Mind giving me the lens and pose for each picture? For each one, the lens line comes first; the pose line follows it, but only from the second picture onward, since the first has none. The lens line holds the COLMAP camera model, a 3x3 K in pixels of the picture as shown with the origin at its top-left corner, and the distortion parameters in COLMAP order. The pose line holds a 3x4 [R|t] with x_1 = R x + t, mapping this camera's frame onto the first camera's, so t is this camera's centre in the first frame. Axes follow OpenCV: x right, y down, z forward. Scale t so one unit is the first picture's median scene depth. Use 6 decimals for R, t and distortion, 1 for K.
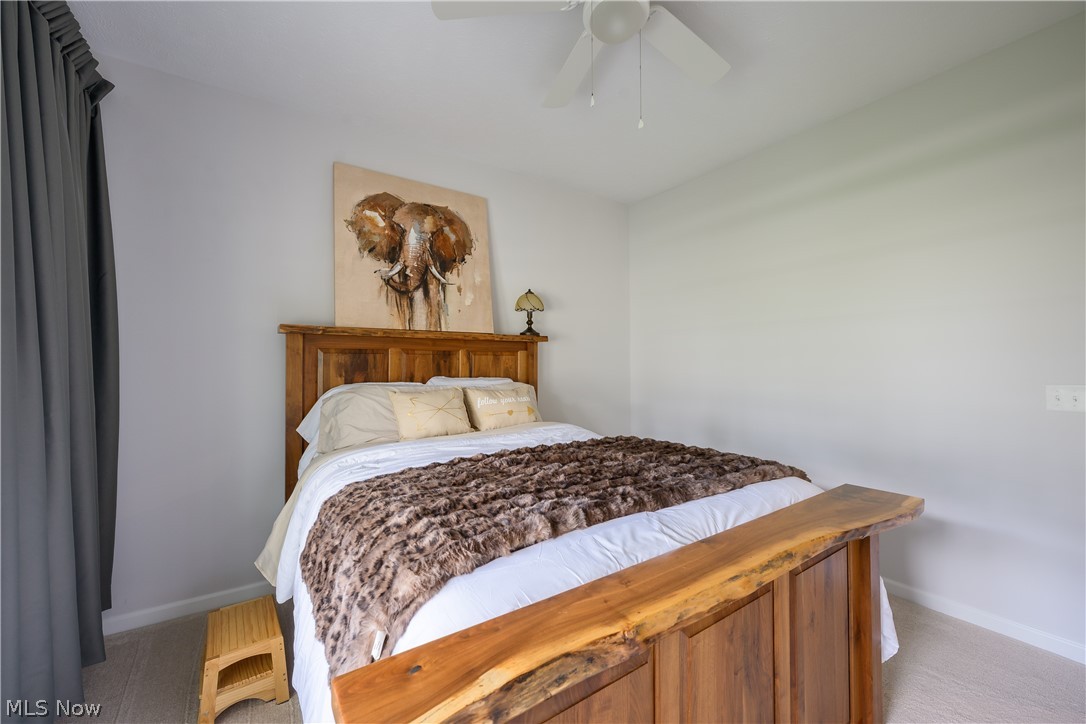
lens RADIAL K [[432.2, 0, 542.7], [0, 432.2, 364.9], [0, 0, 1]] dist [0.000047, -0.000396]
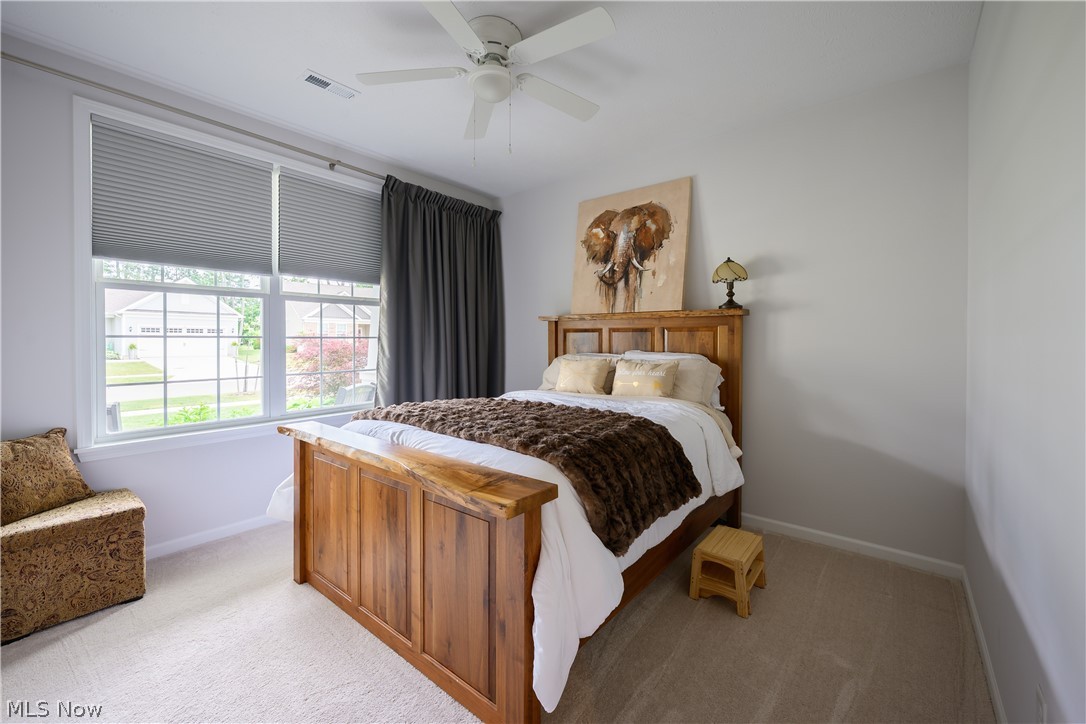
lens RADIAL K [[432.2, 0, 549.0], [0, 432.2, 359.7], [0, 0, 1]] dist [0.000047, -0.000396]
pose [[0.288431, 0.042030, -0.956578, 0.841768], [-0.008945, 0.999111, 0.041202, 0.006182], [0.957459, -0.003328, 0.288550, 0.430231]]
